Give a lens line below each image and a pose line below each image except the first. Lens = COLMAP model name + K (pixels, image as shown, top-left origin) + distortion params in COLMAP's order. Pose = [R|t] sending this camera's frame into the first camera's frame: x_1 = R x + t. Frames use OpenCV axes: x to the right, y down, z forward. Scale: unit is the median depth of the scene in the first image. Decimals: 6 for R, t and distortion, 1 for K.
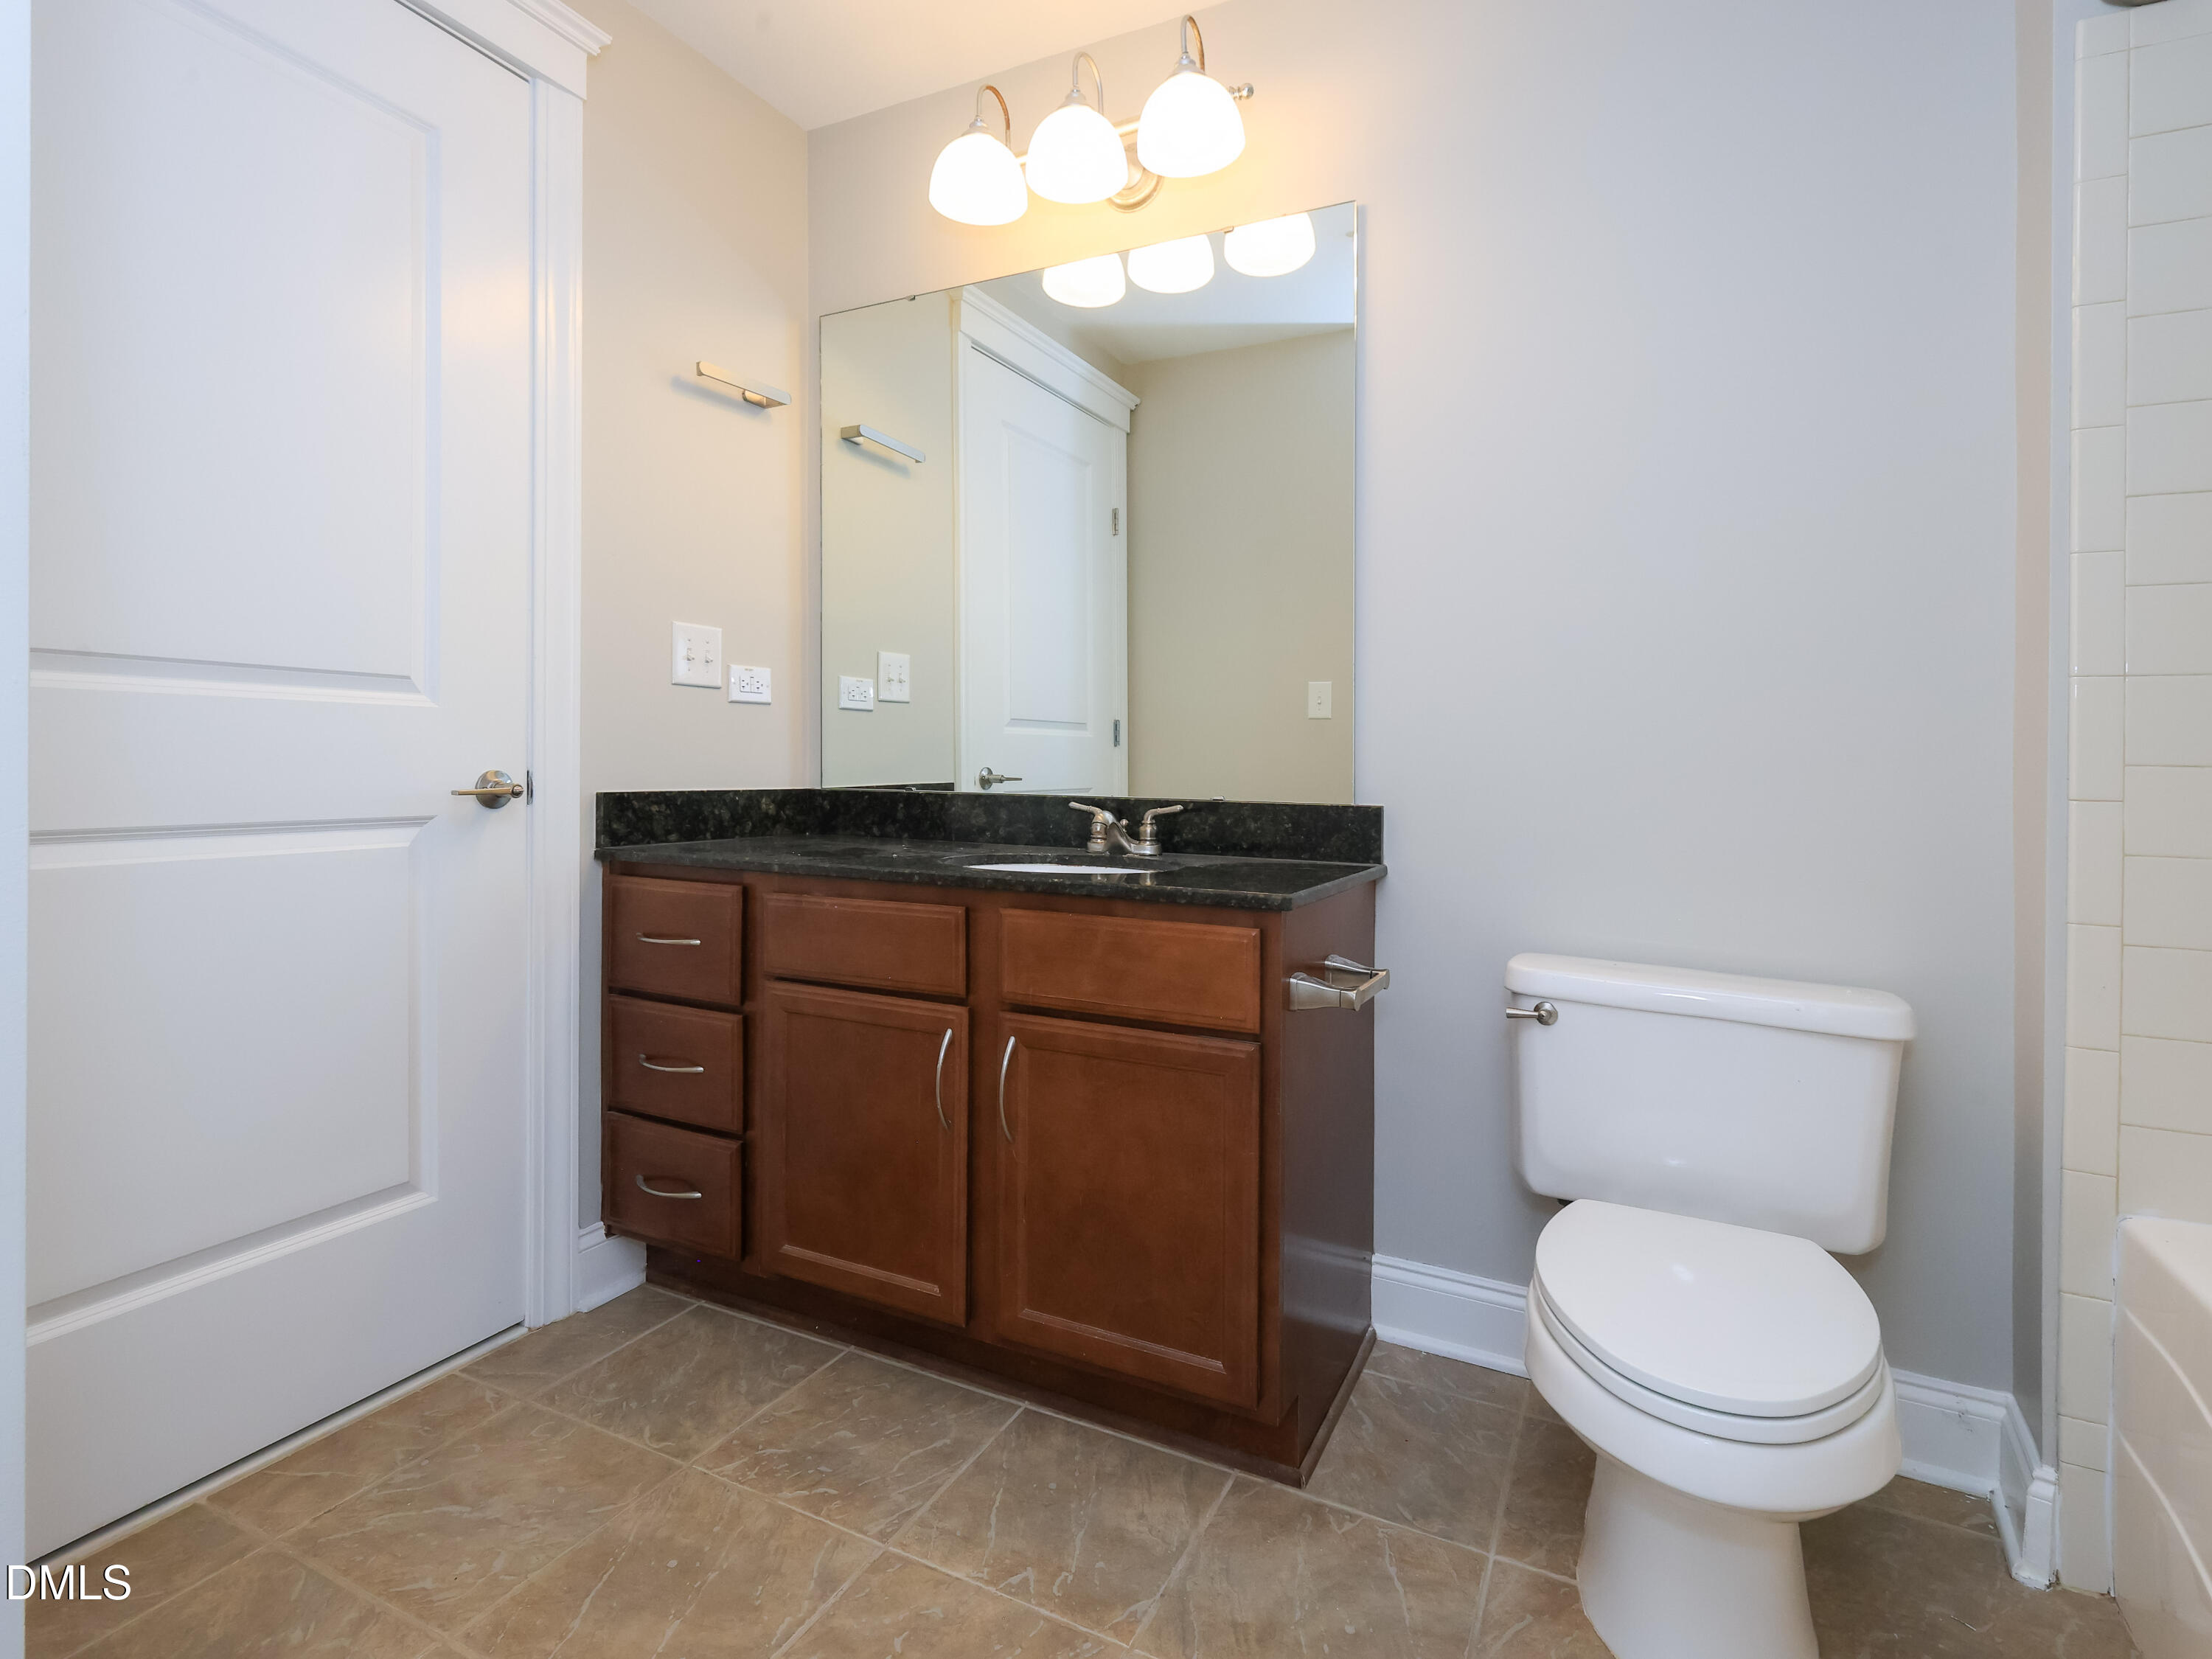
lens RADIAL K [[1125.6, 0, 1051.4], [0, 1125.6, 738.2], [0, 0, 1]] dist [-0.032442, 0.005810]
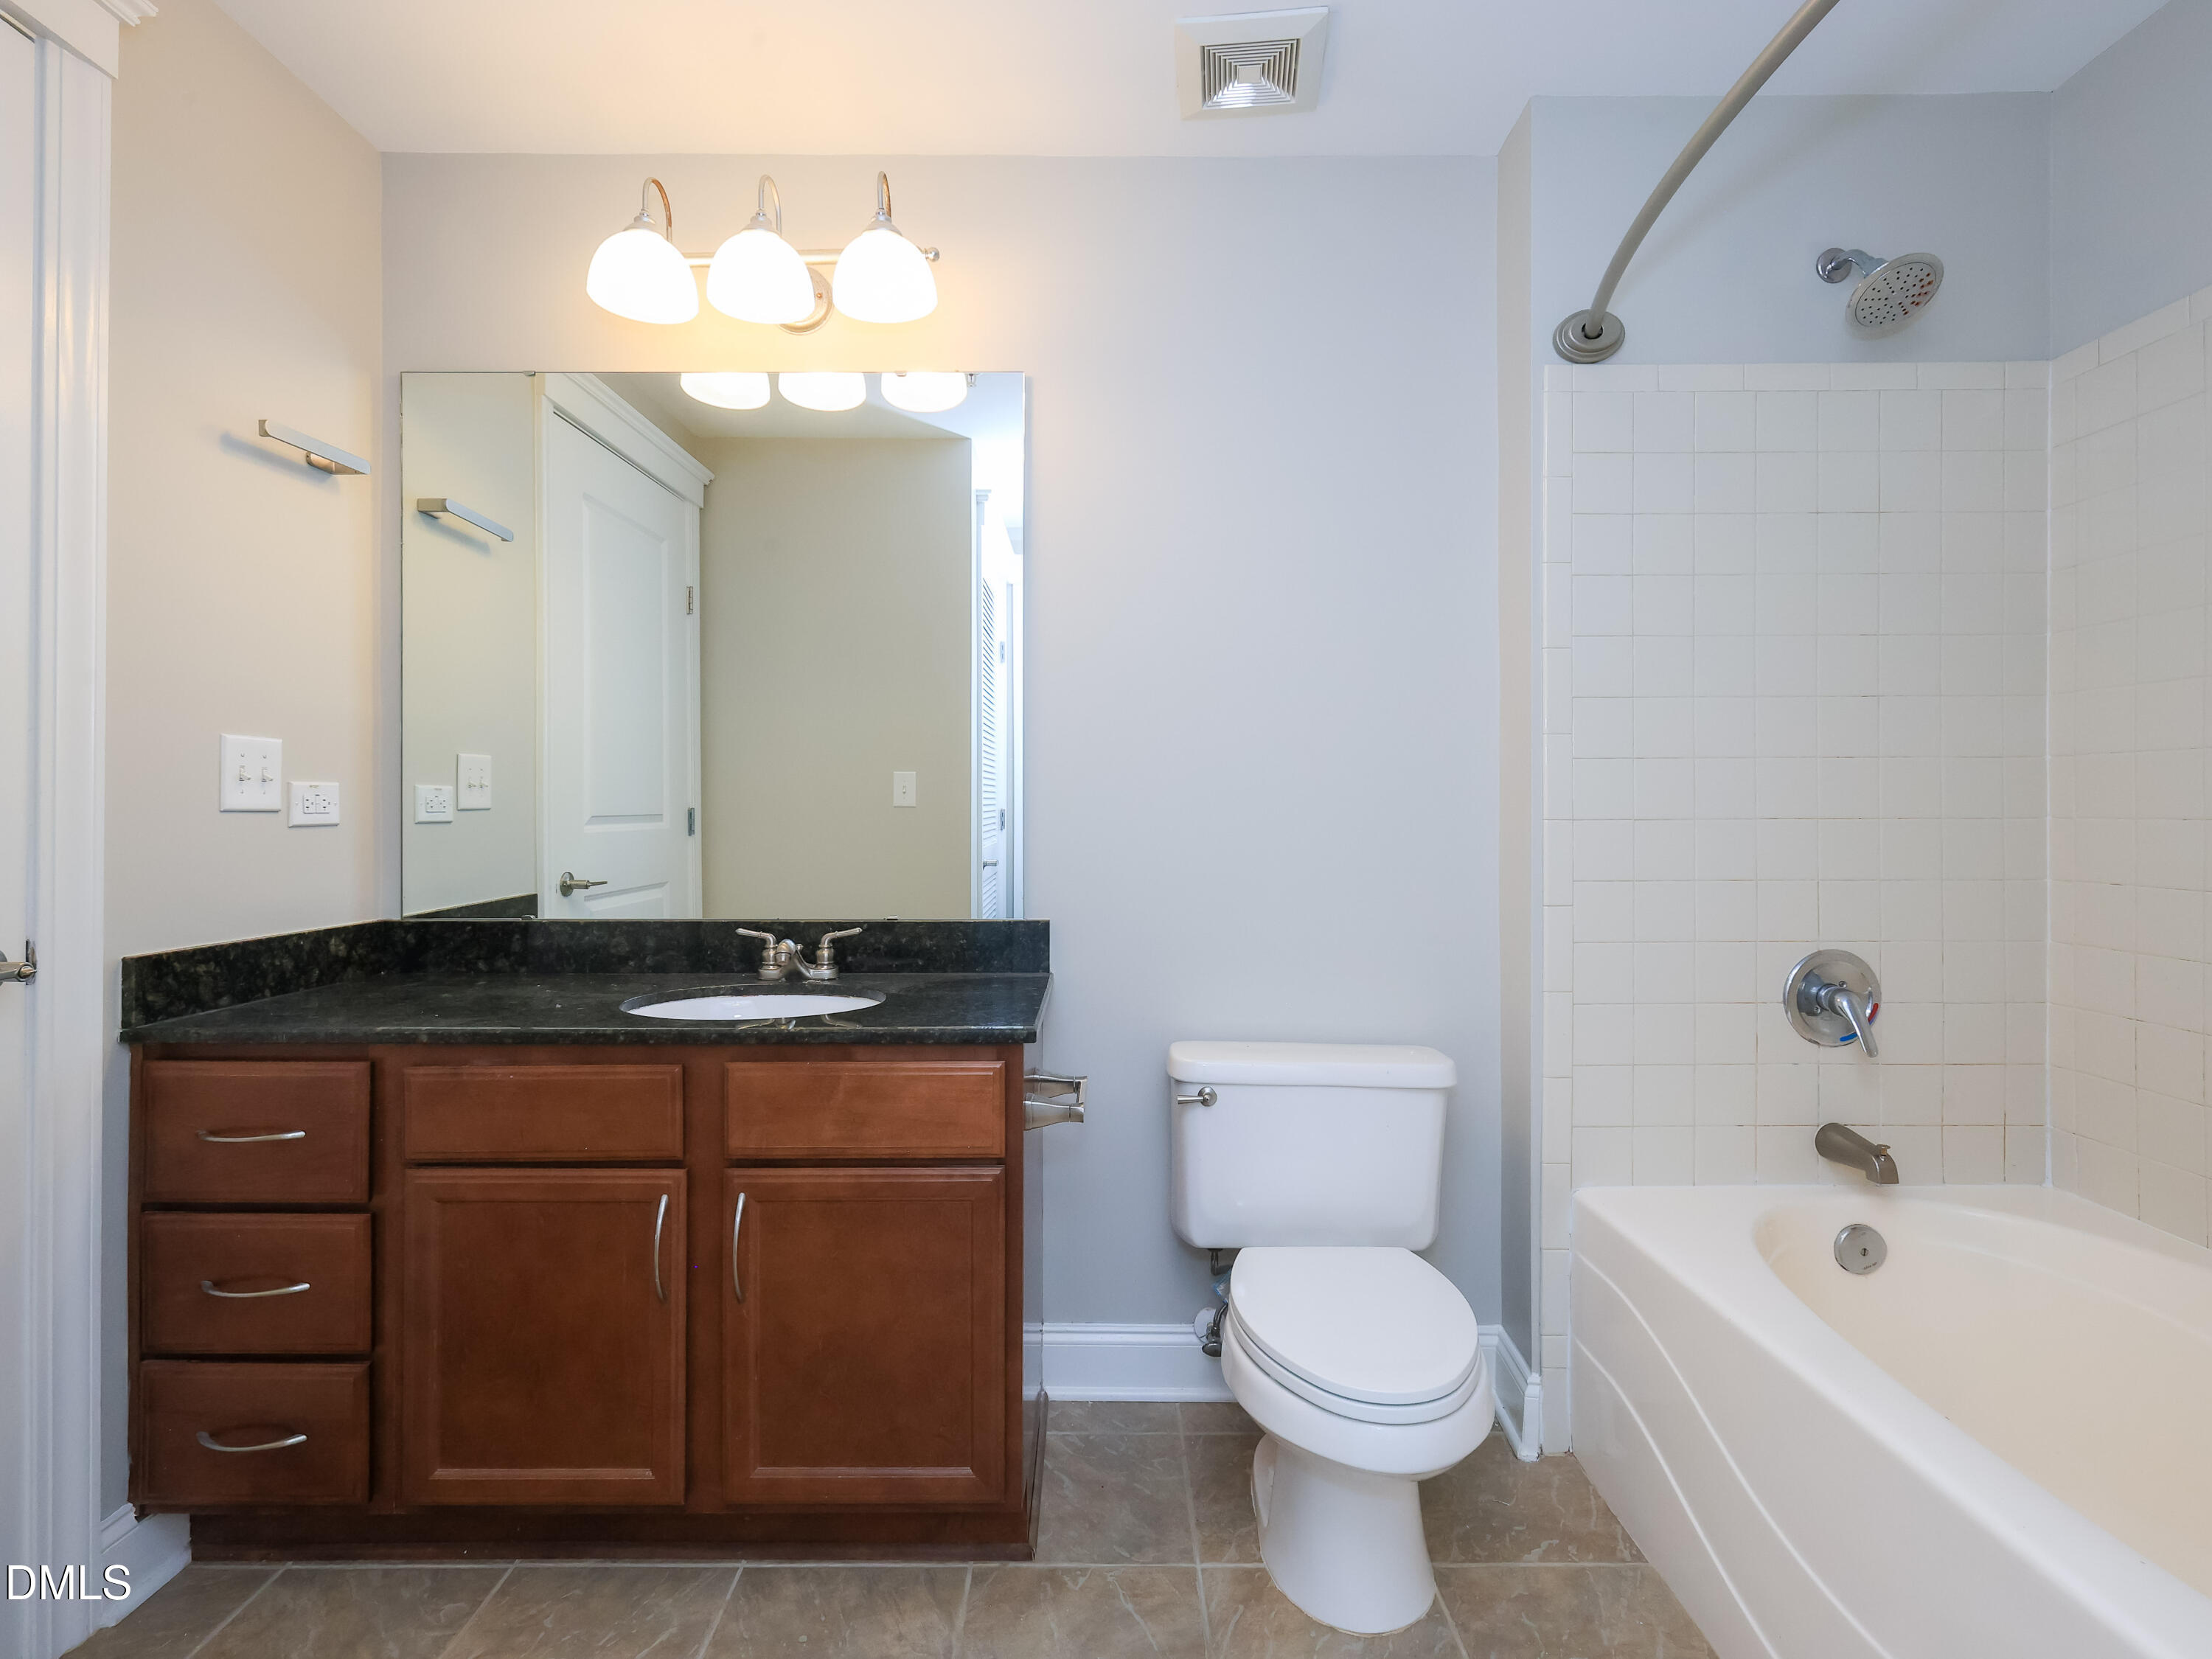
lens RADIAL K [[1125.6, 0, 1104.2], [0, 1125.6, 770.6], [0, 0, 1]] dist [-0.032442, 0.005810]
pose [[0.878668, -0.004226, 0.477415, -0.188201], [0.009464, 0.999919, -0.008566, -0.077415], [-0.477340, 0.012045, 0.878636, -0.007422]]
